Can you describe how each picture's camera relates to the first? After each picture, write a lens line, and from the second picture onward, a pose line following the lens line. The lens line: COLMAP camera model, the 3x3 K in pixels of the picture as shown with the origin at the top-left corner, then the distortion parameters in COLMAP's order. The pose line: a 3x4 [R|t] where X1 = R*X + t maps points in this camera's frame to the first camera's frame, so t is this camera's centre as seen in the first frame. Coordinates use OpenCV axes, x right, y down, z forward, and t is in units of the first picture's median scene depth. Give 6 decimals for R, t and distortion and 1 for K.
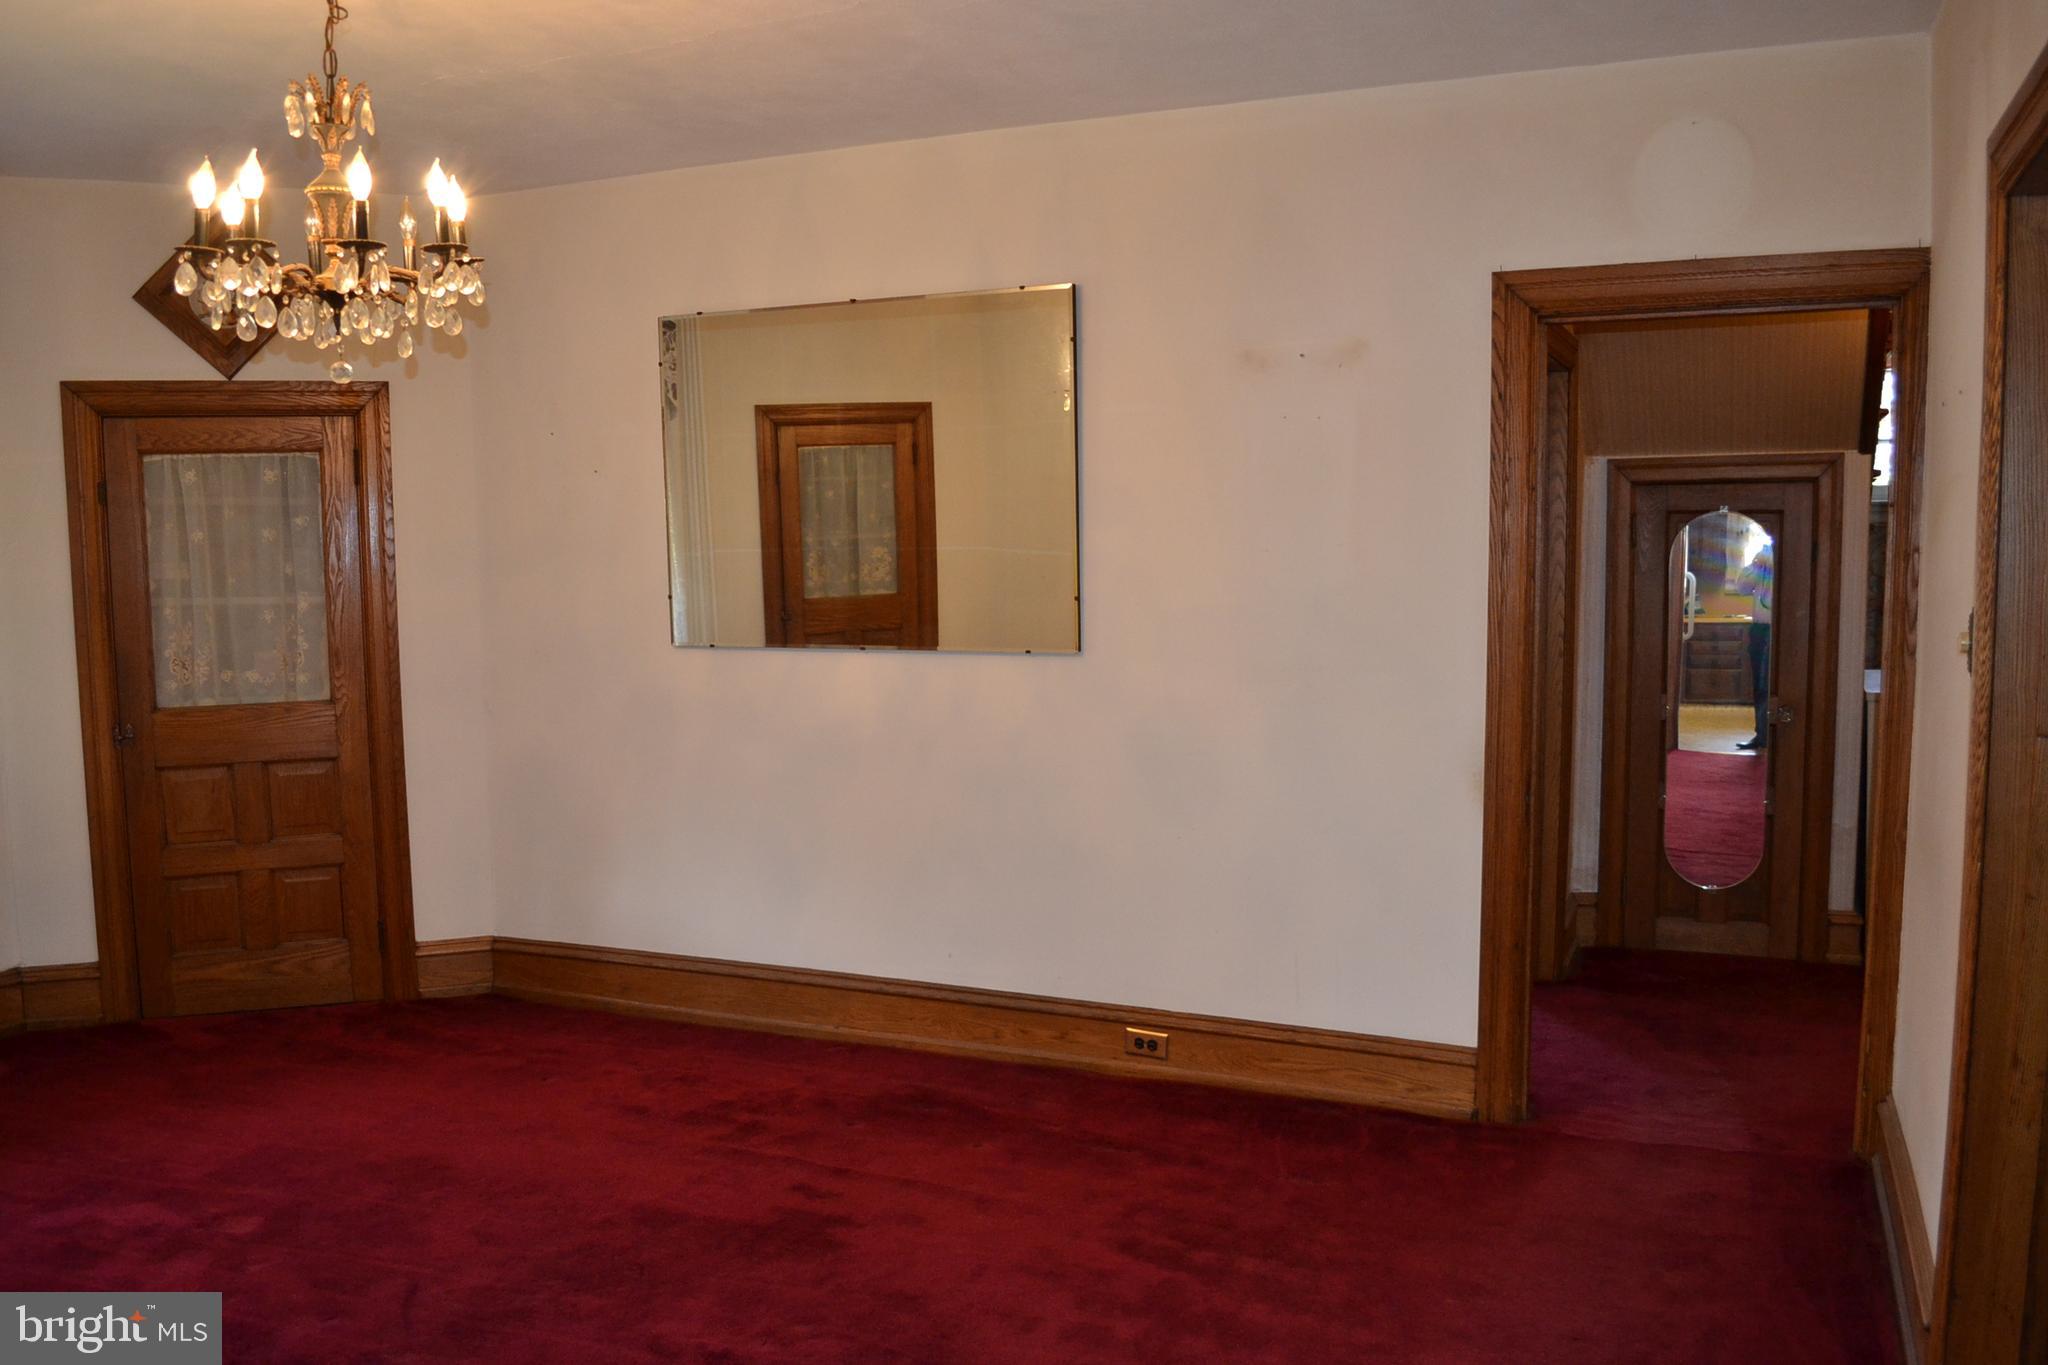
lens RADIAL K [[1638.8, 0, 1024.8], [0, 1638.8, 687.8], [0, 0, 1]] dist [-0.069987, -0.005190]
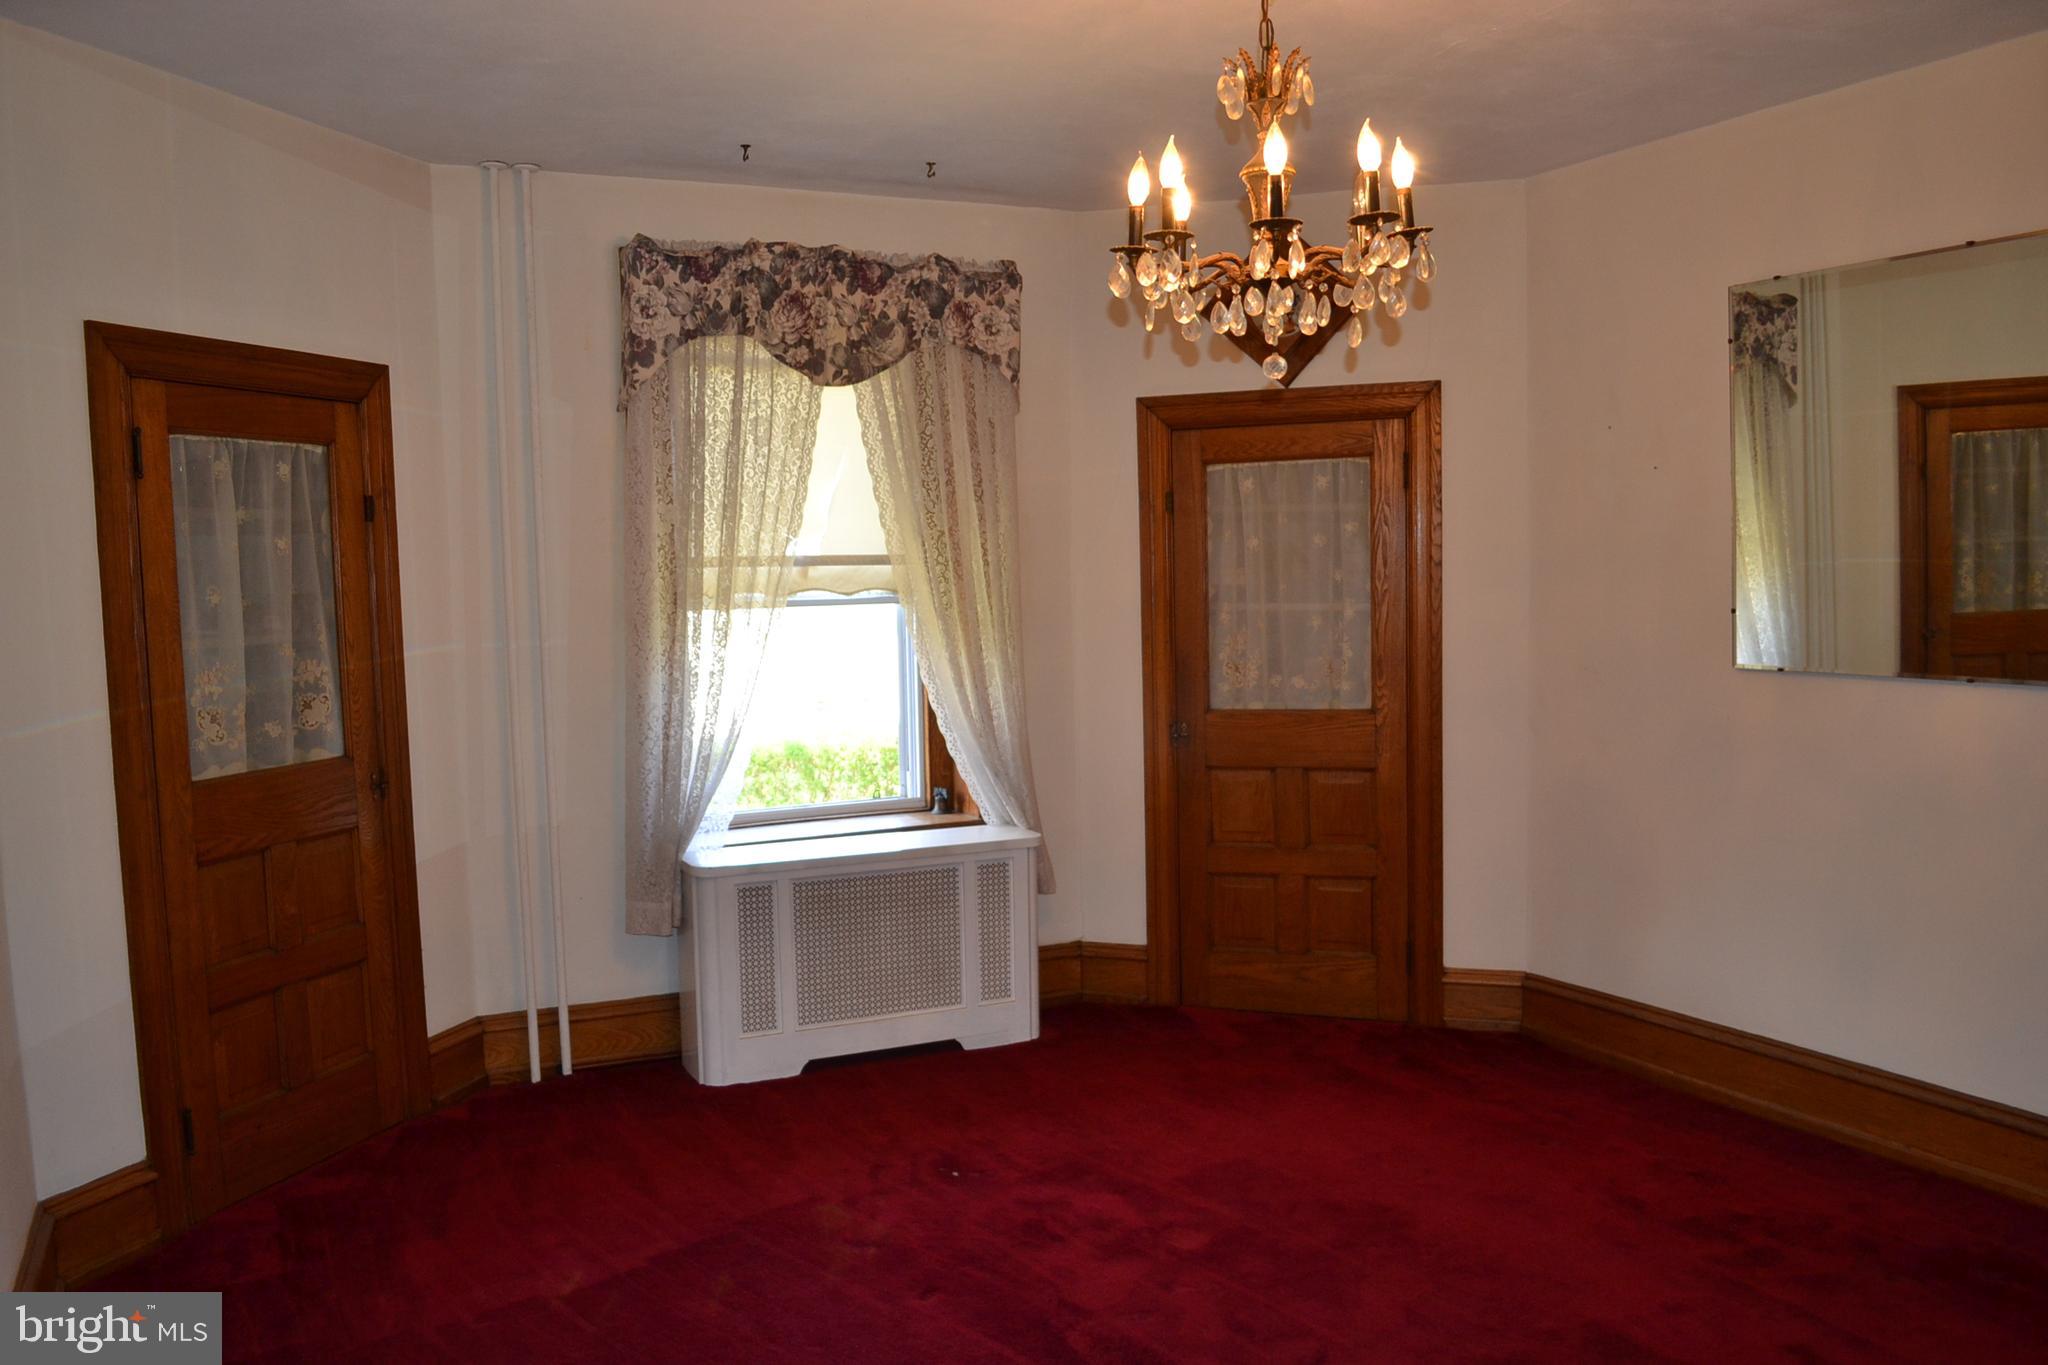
lens RADIAL K [[1638.8, 0, 1023.7], [0, 1638.8, 692.0], [0, 0, 1]] dist [-0.069987, -0.005190]
pose [[0.768395, 0.045276, -0.638372, 0.040848], [-0.045154, 0.998844, 0.016491, -0.010206], [0.638381, 0.016153, 0.769551, 0.107242]]
